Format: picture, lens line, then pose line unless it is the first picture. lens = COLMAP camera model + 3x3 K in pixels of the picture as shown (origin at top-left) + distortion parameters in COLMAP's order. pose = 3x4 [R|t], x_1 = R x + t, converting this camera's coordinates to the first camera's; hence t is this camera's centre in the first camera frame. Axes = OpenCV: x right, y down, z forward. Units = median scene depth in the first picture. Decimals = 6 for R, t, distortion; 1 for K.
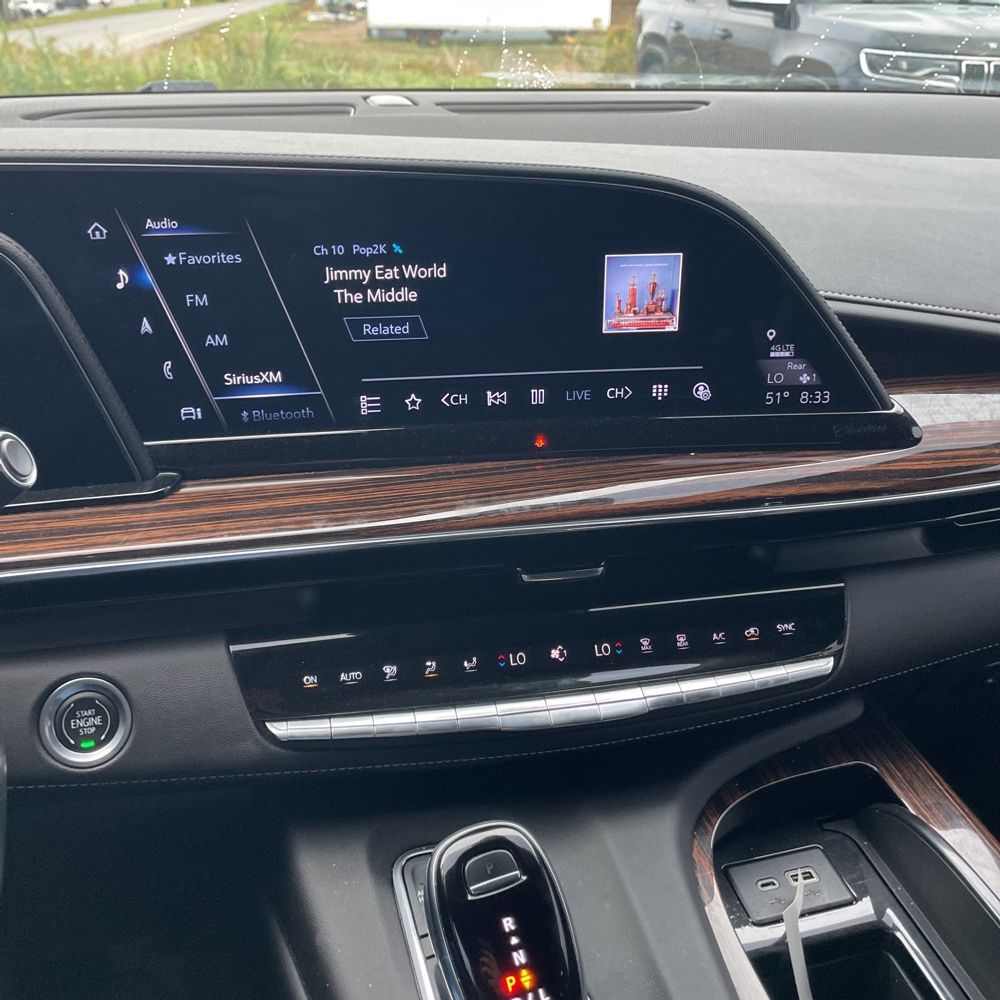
lens RADIAL K [[1027.1, 0, 498.6], [0, 1027.1, 496.6], [0, 0, 1]] dist [0.039795, 0.000000]
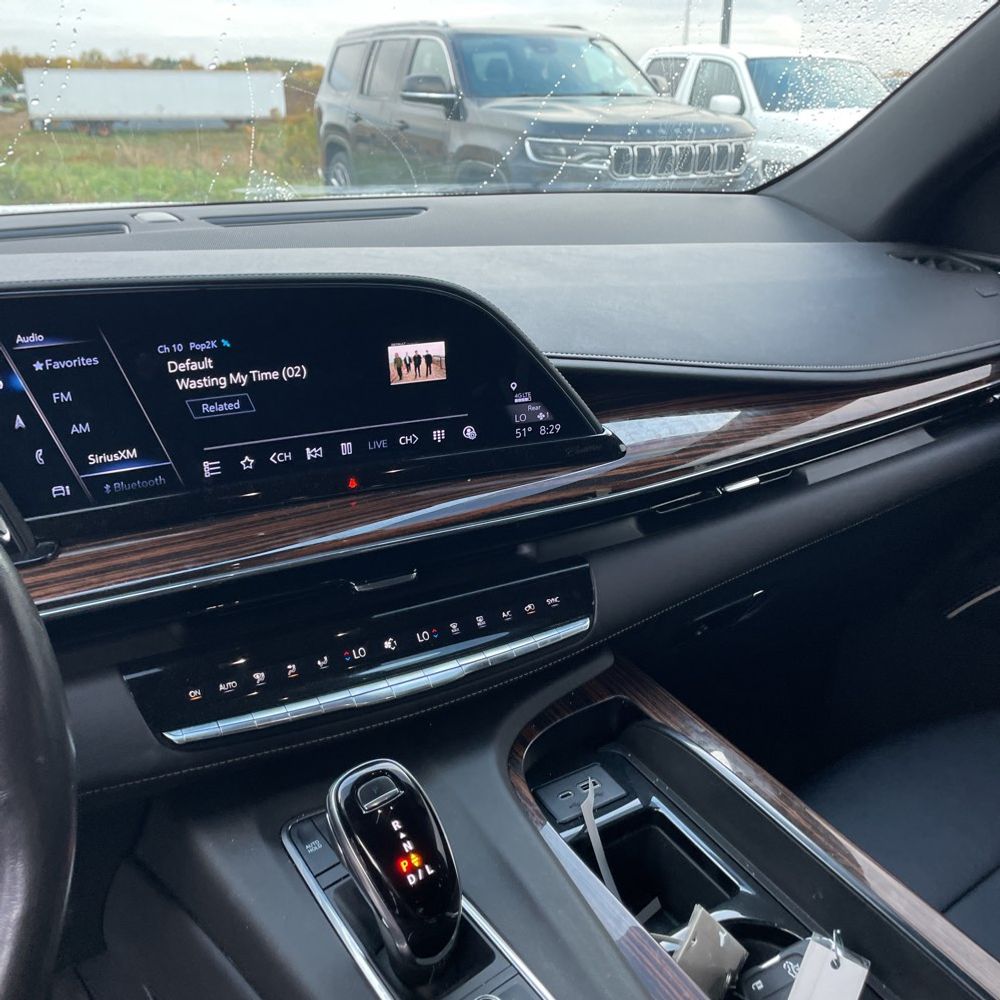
lens RADIAL K [[1027.1, 0, 504.8], [0, 1027.1, 497.3], [0, 0, 1]] dist [0.039795, 0.000000]
pose [[0.957005, -0.114365, 0.266573, -0.122152], [0.132916, 0.989733, -0.052558, 0.056381], [-0.257826, 0.085730, 0.962381, -0.279455]]
